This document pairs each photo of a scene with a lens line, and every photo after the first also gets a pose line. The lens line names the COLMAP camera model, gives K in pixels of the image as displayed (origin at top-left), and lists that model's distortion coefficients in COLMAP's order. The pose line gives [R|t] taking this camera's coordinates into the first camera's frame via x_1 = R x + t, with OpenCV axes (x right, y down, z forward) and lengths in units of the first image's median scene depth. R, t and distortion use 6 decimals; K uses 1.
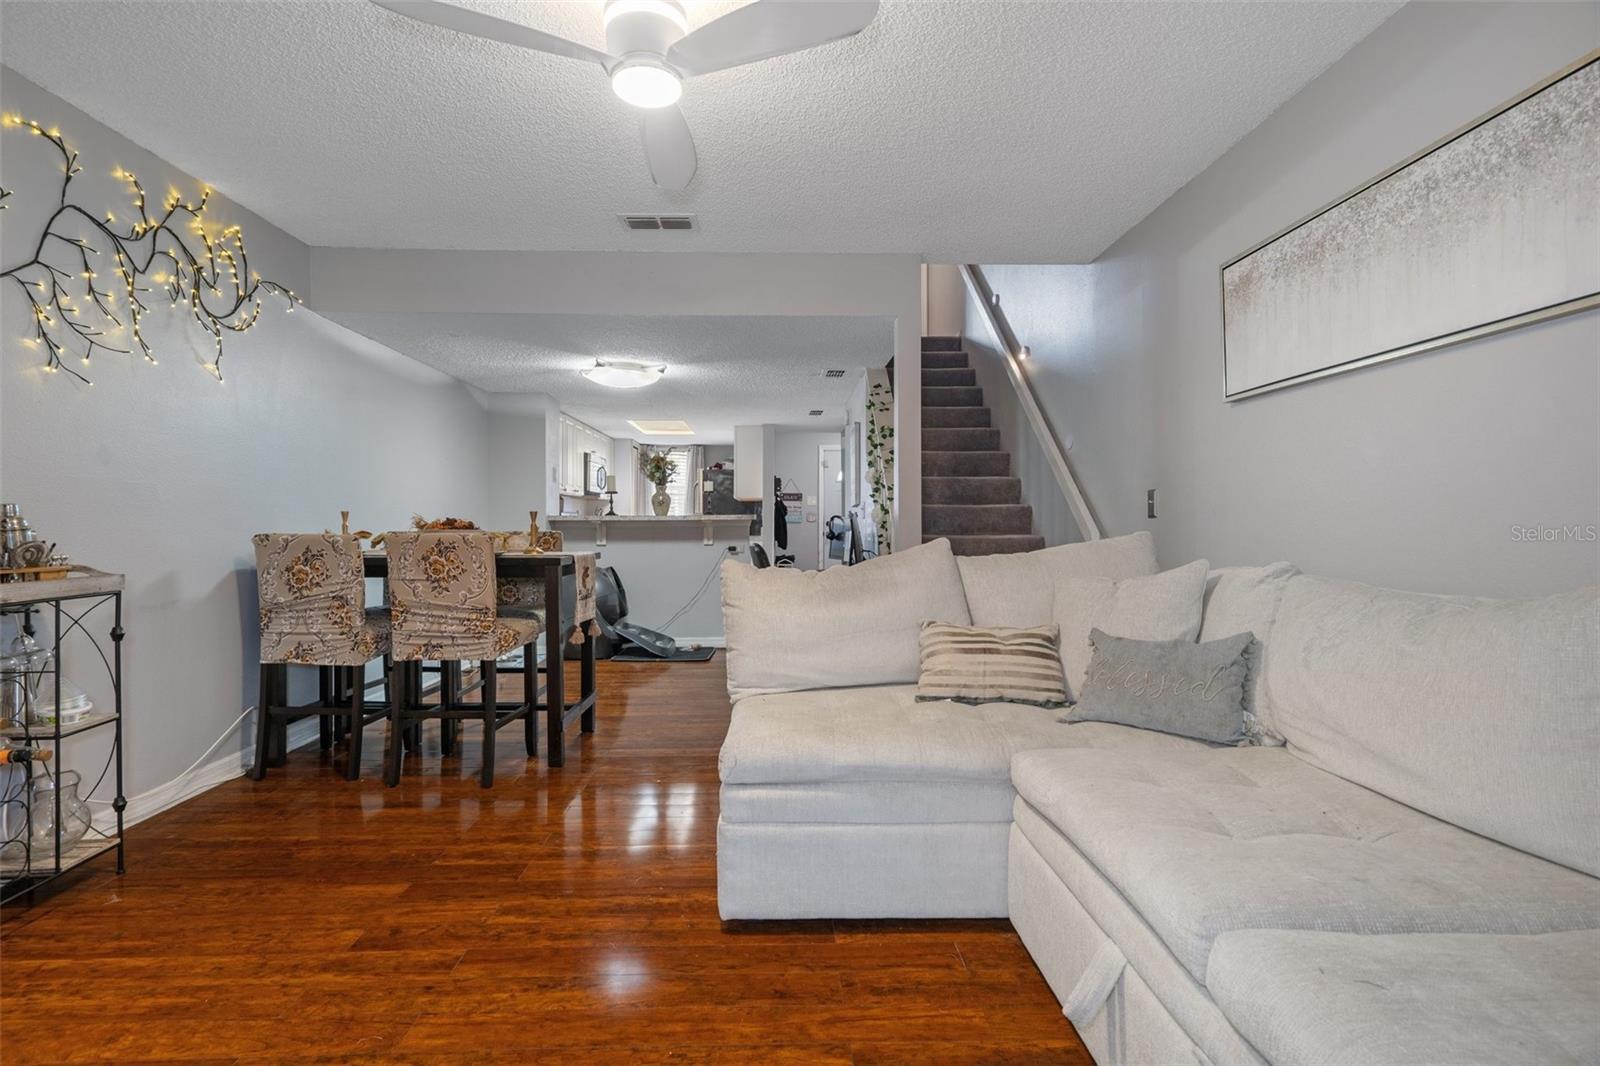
lens RADIAL K [[798.8, 0, 797.1], [0, 798.8, 532.2], [0, 0, 1]] dist [0.020301, -0.000705]
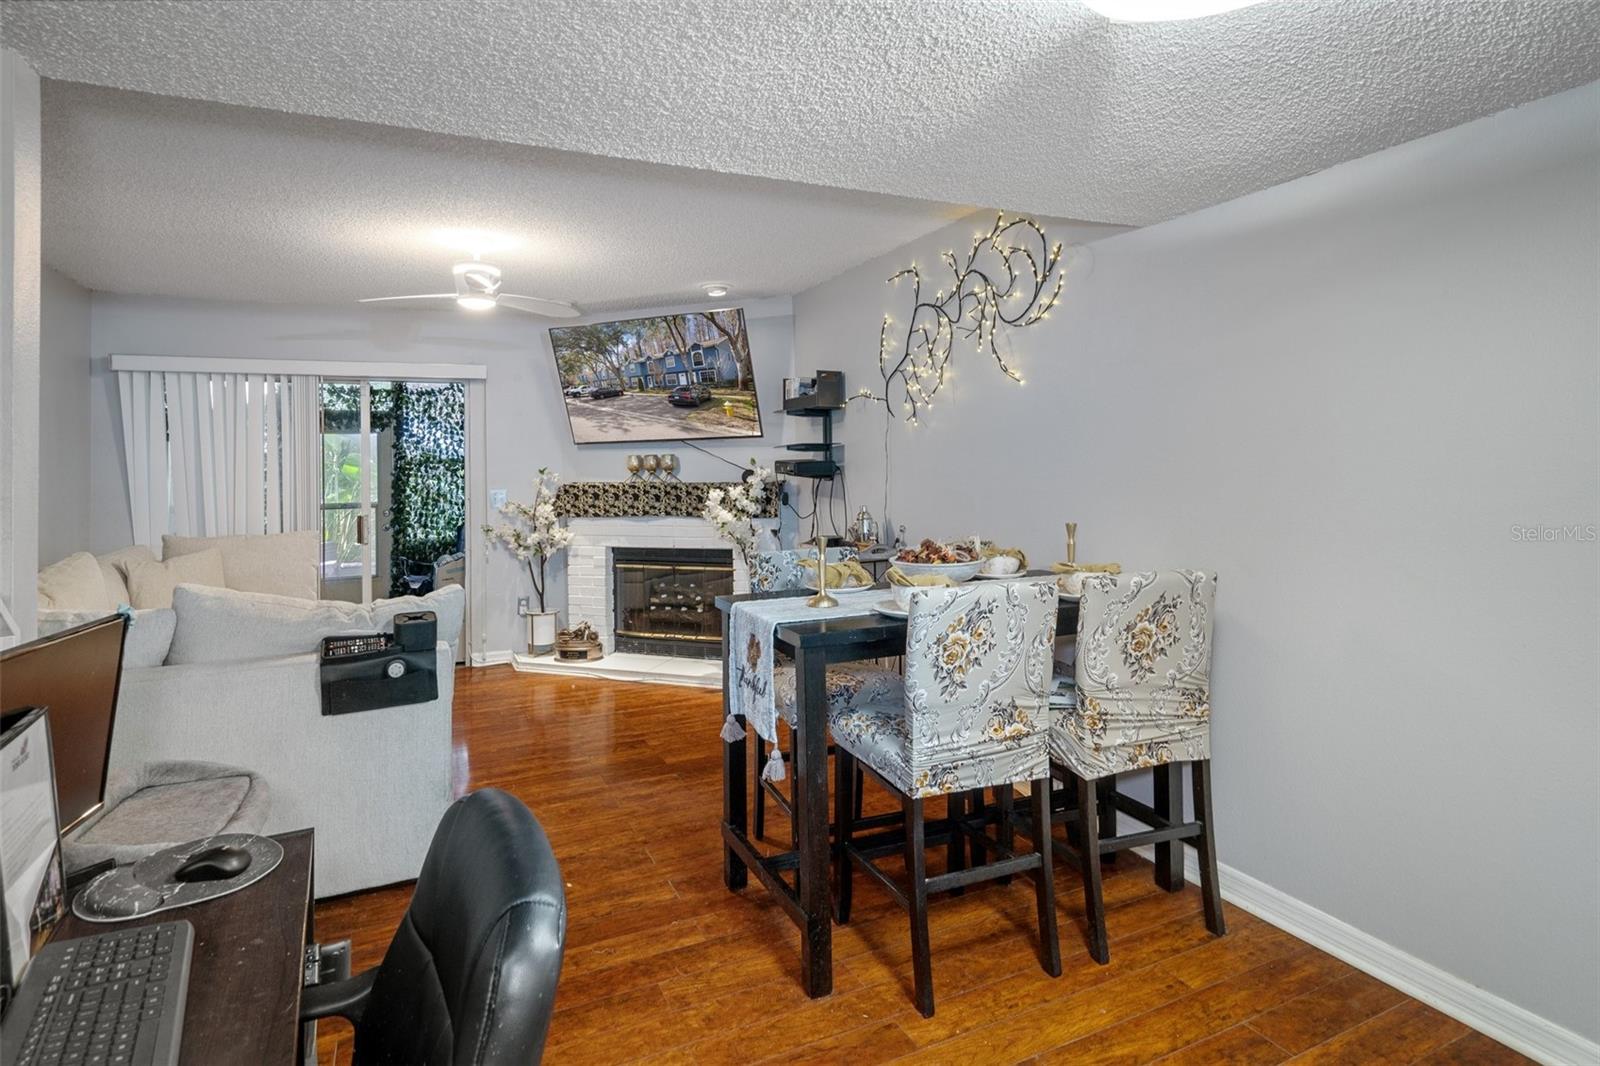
lens RADIAL K [[798.8, 0, 760.9], [0, 798.8, 451.7], [0, 0, 1]] dist [0.020301, -0.000705]
pose [[-0.926203, 0.012286, -0.376824, -0.065618], [0.016634, 0.999827, -0.008286, -0.121275], [0.376657, -0.013943, -0.926248, 2.136531]]
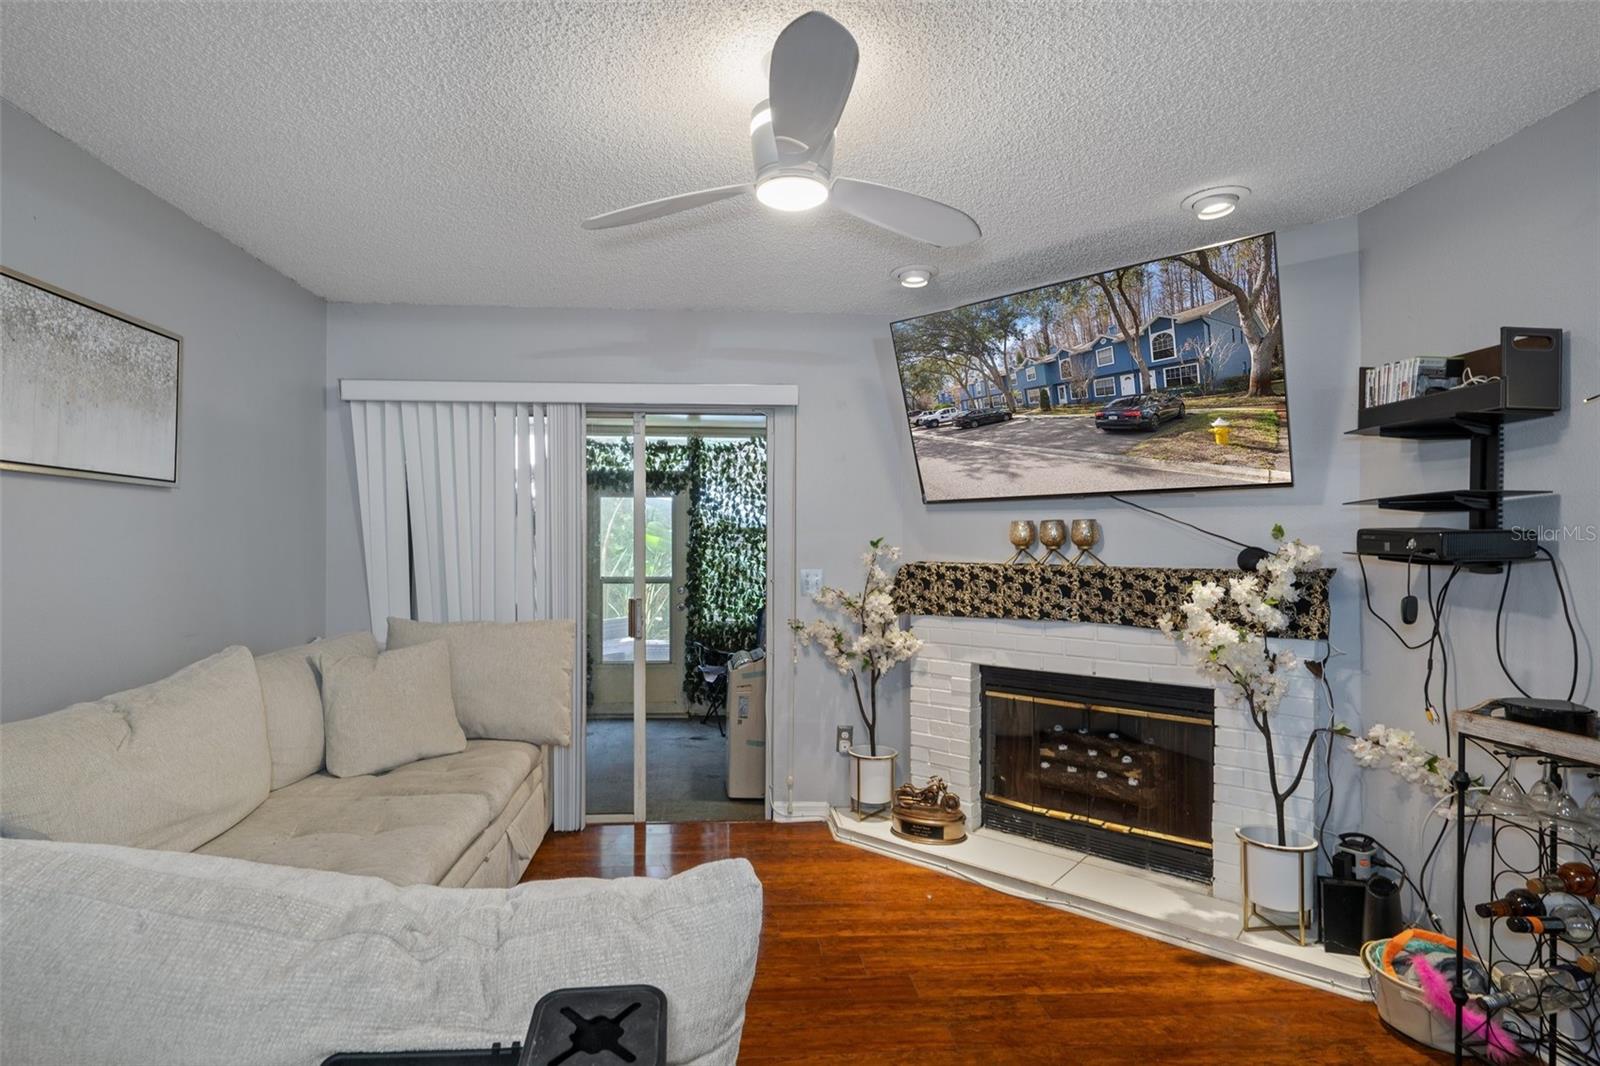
lens RADIAL K [[798.8, 0, 795.4], [0, 798.8, 537.8], [0, 0, 1]] dist [0.020301, -0.000705]
pose [[-0.997667, -0.001398, -0.068250, -0.086619], [-0.001300, 0.999998, -0.001475, -0.106317], [0.068252, -0.001383, -0.997667, 1.451282]]
